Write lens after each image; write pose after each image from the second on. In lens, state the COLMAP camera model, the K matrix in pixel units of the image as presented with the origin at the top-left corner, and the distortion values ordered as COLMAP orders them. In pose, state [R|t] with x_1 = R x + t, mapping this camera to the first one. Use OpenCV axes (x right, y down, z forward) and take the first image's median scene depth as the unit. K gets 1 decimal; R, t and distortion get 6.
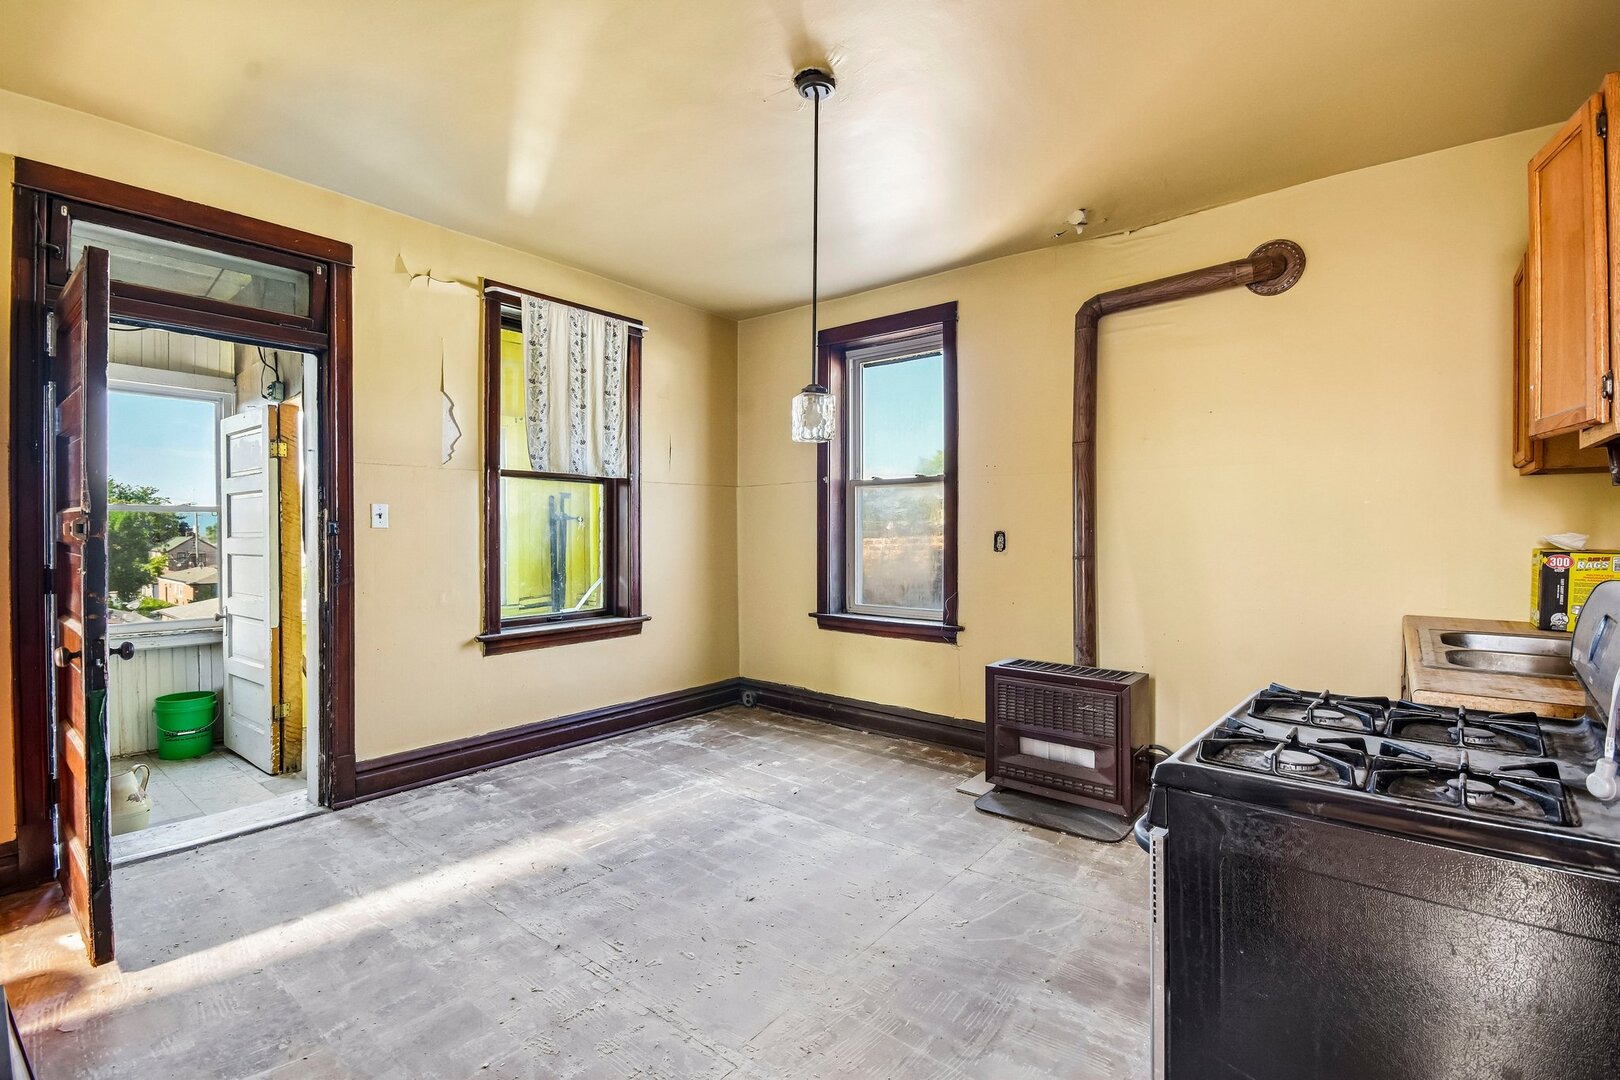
lens RADIAL K [[714.6, 0, 818.0], [0, 714.6, 531.9], [0, 0, 1]] dist [-0.003218, -0.005526]
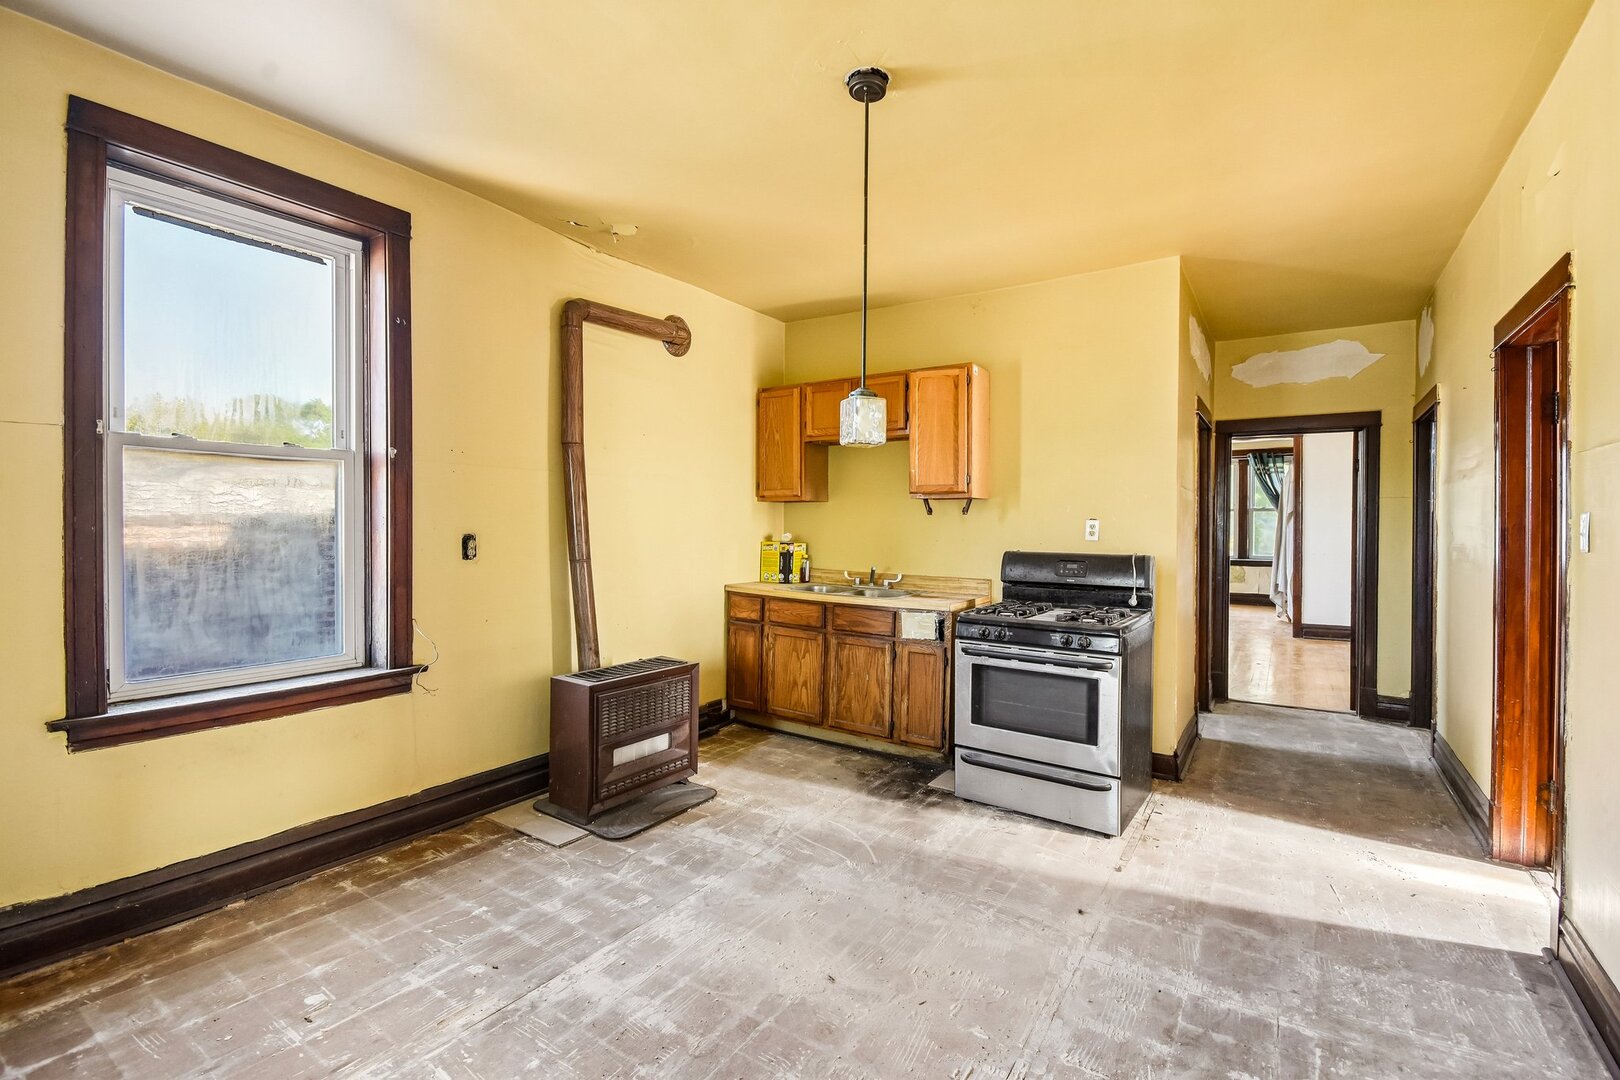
lens RADIAL K [[714.6, 0, 819.0], [0, 714.6, 533.2], [0, 0, 1]] dist [-0.003218, -0.005526]
pose [[-0.090250, -0.009214, 0.995877, -0.661542], [-0.002155, 0.999957, 0.009057, -0.011569], [-0.995917, -0.001328, -0.090266, 0.781252]]
